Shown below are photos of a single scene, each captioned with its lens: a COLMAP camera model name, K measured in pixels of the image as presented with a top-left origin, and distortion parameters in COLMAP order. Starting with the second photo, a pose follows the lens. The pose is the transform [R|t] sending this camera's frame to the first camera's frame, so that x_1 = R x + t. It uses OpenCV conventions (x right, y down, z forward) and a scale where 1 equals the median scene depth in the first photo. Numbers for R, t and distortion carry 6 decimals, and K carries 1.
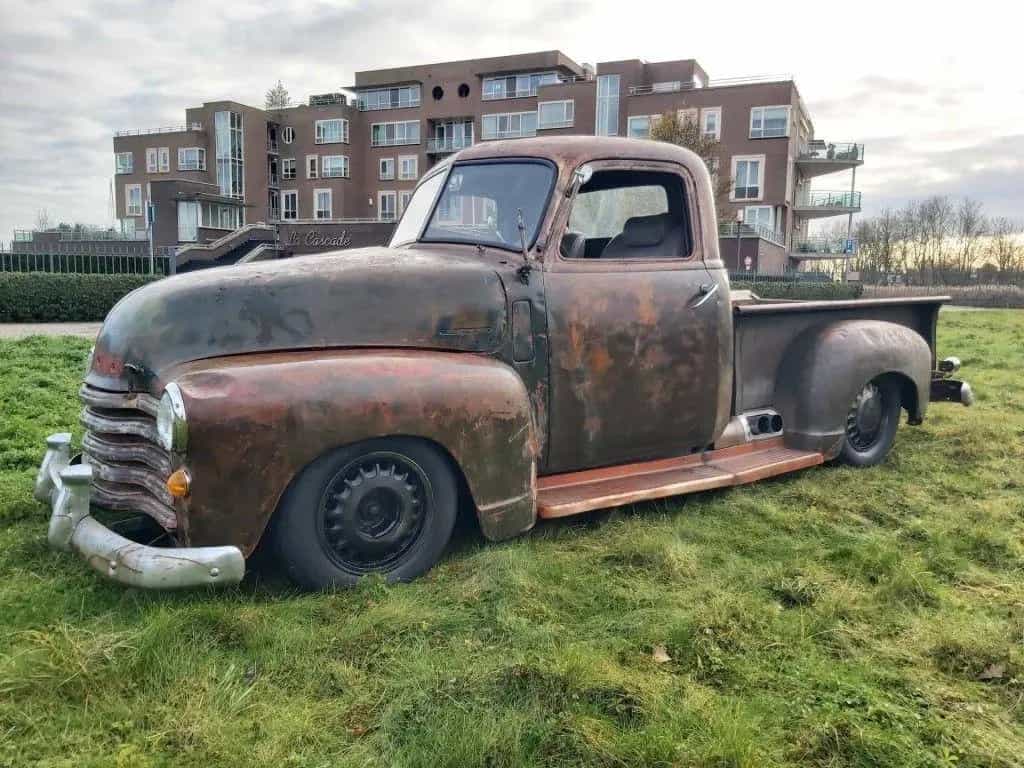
lens RADIAL K [[789.6, 0, 513.2], [0, 789.6, 369.0], [0, 0, 1]] dist [0.063258, -0.125906]
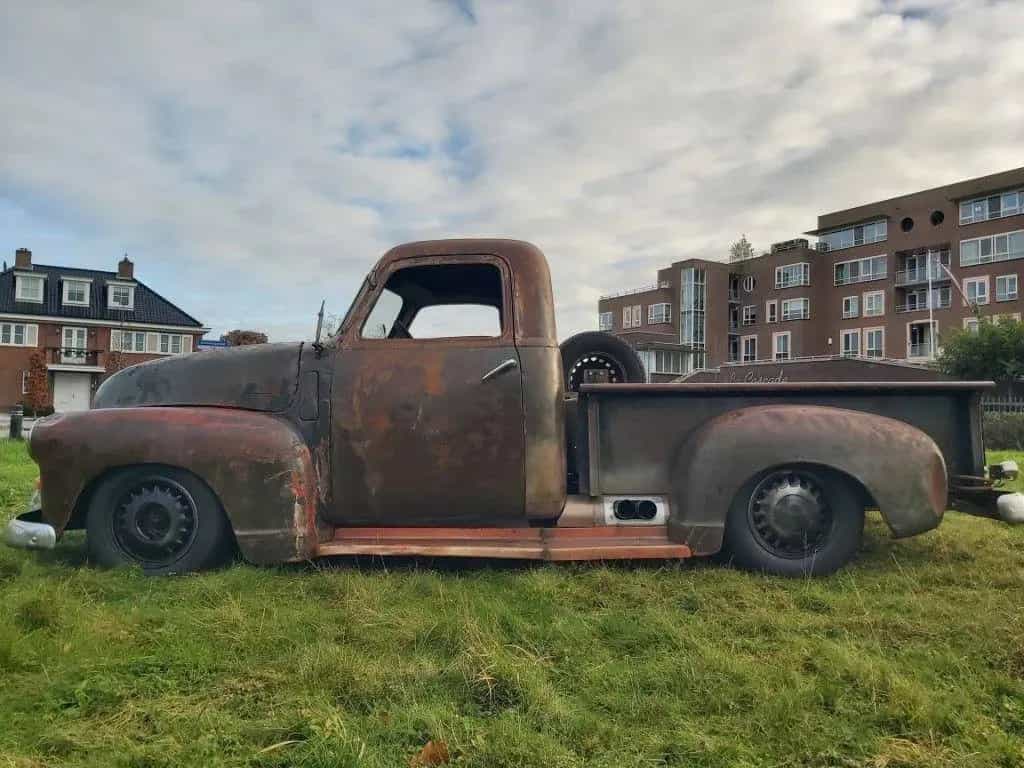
lens RADIAL K [[789.6, 0, 513.2], [0, 789.6, 369.0], [0, 0, 1]] dist [0.063258, -0.125906]
pose [[0.827019, -0.037138, -0.560946, 0.780800], [-0.065787, 0.984566, -0.162176, 0.072447], [0.558311, 0.171025, 0.811812, 0.133537]]
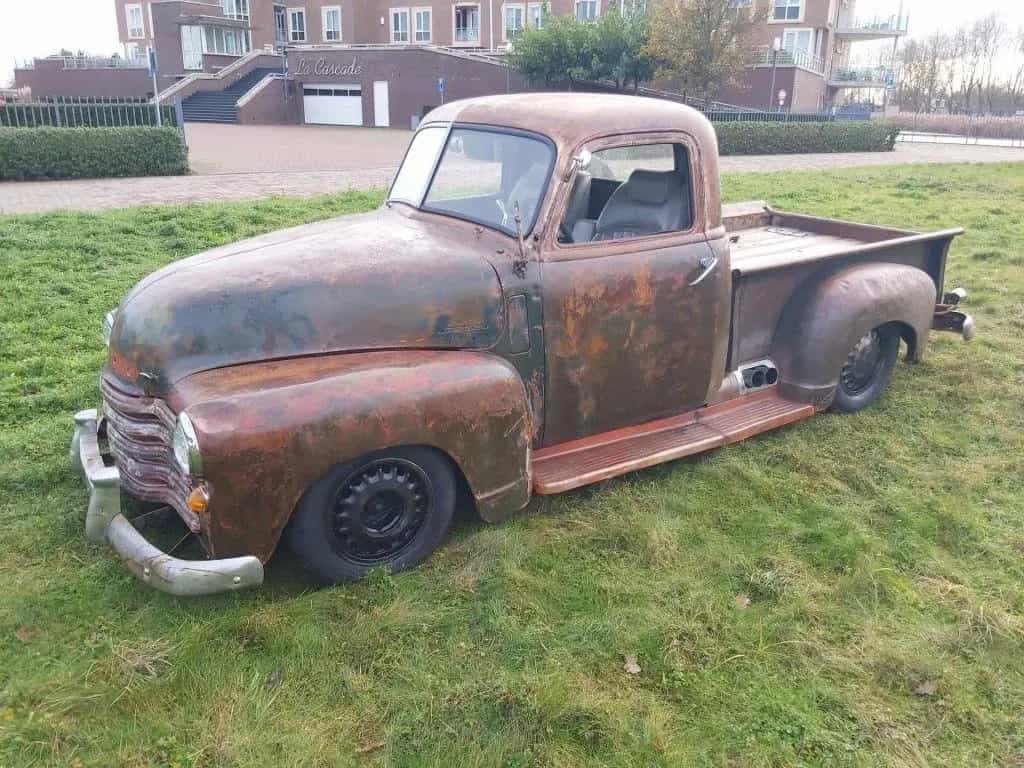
lens RADIAL K [[789.6, 0, 513.2], [0, 789.6, 369.0], [0, 0, 1]] dist [0.063258, -0.125906]
pose [[0.999654, 0.006138, -0.025562, 0.025091], [-0.000562, 0.977134, 0.212625, -0.169304], [0.026282, -0.212537, 0.976800, -0.012501]]
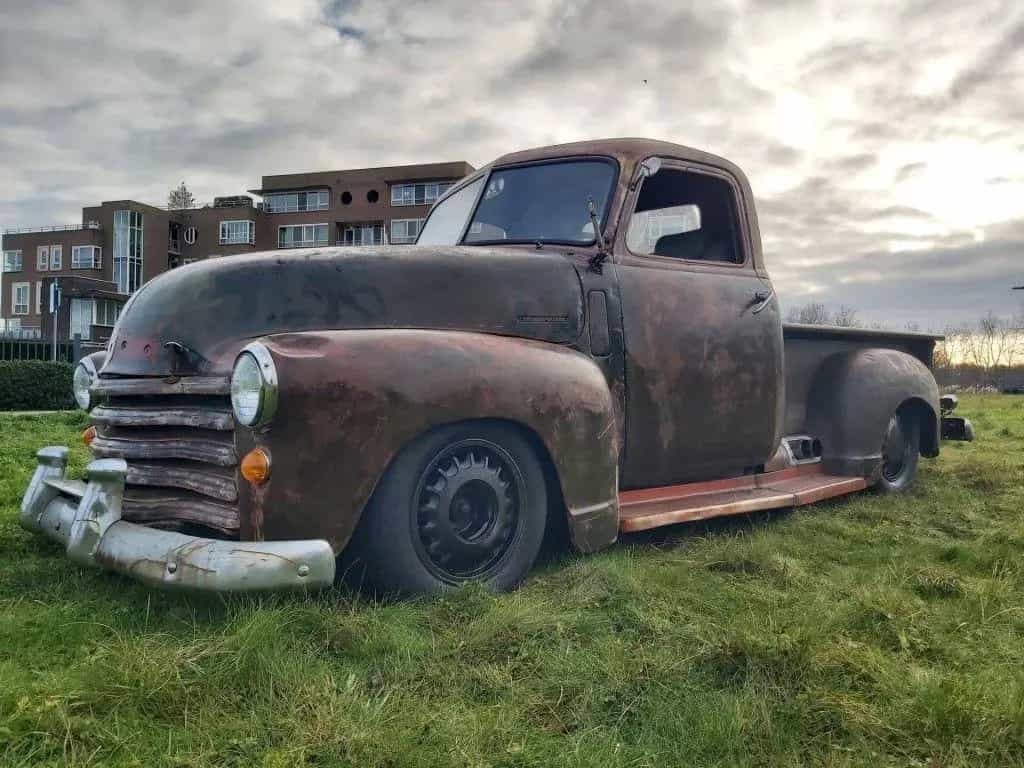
lens RADIAL K [[789.6, 0, 513.2], [0, 789.6, 369.0], [0, 0, 1]] dist [0.063258, -0.125906]
pose [[0.992447, -0.001623, 0.122666, -0.162183], [0.017682, 0.991364, -0.129945, 0.099020], [-0.121396, 0.131133, 0.983904, 0.090057]]
